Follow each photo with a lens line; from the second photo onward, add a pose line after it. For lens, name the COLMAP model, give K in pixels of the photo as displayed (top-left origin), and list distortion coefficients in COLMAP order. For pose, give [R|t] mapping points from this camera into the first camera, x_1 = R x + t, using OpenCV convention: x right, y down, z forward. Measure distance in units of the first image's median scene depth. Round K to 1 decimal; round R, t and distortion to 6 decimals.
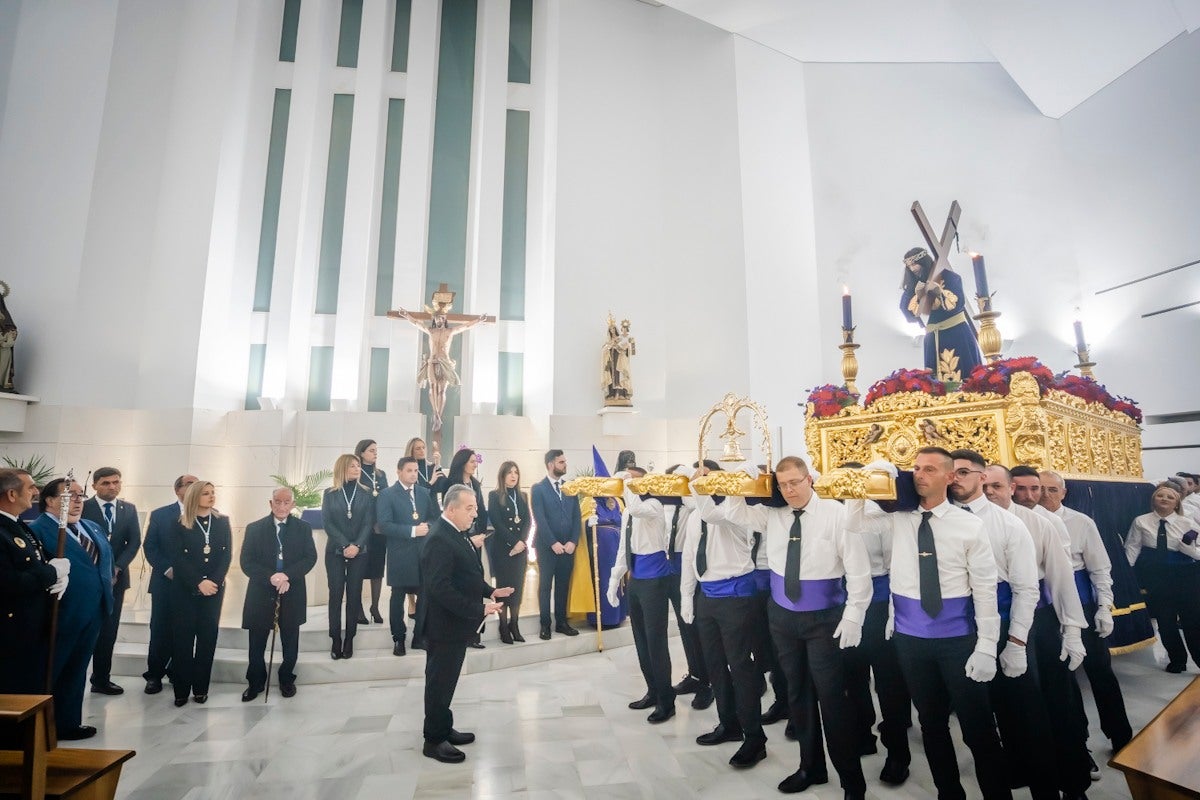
lens RADIAL K [[596.6, 0, 600.0], [0, 596.6, 400.0], [0, 0, 1]] dist [-0.084100, 0.038146]
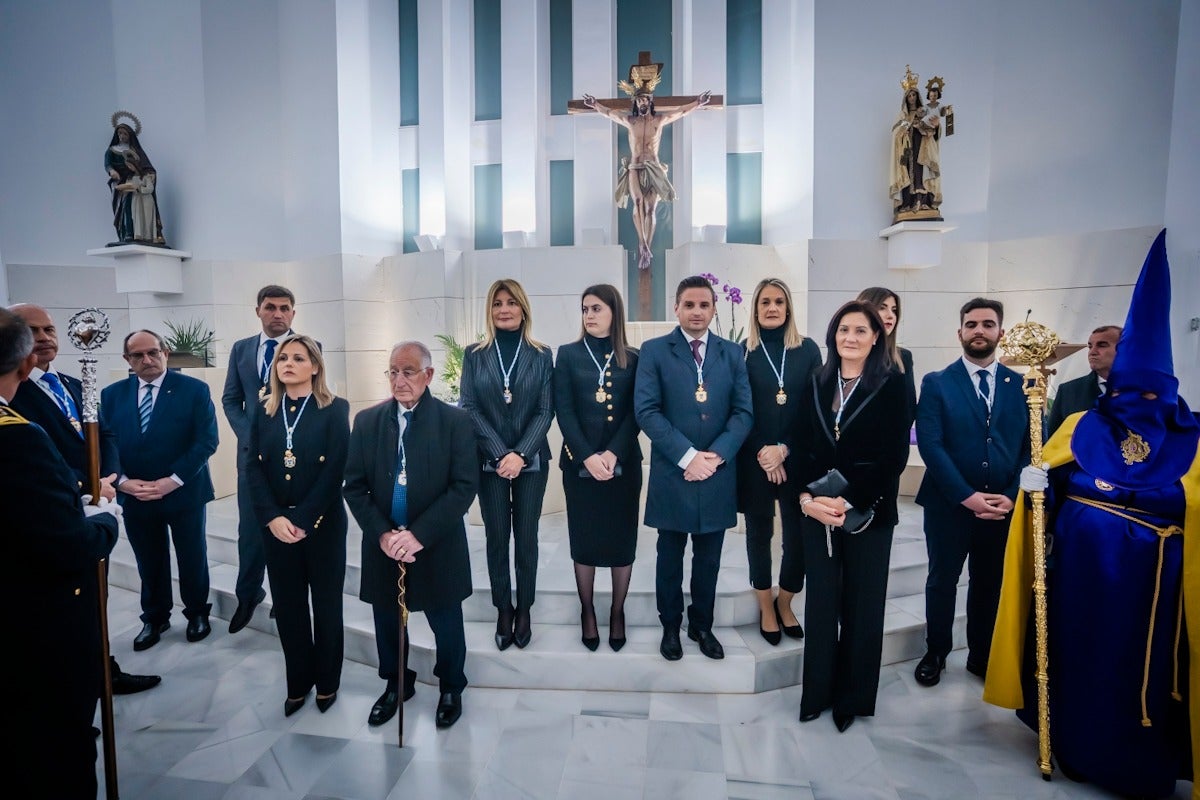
lens RADIAL K [[596.6, 0, 600.0], [0, 596.6, 400.0], [0, 0, 1]] dist [-0.084100, 0.038146]
pose [[0.957782, 0.019510, -0.286833, -0.115240], [0.045204, 0.975065, 0.217266, 0.047007], [0.283920, -0.221059, 0.933018, 0.275472]]
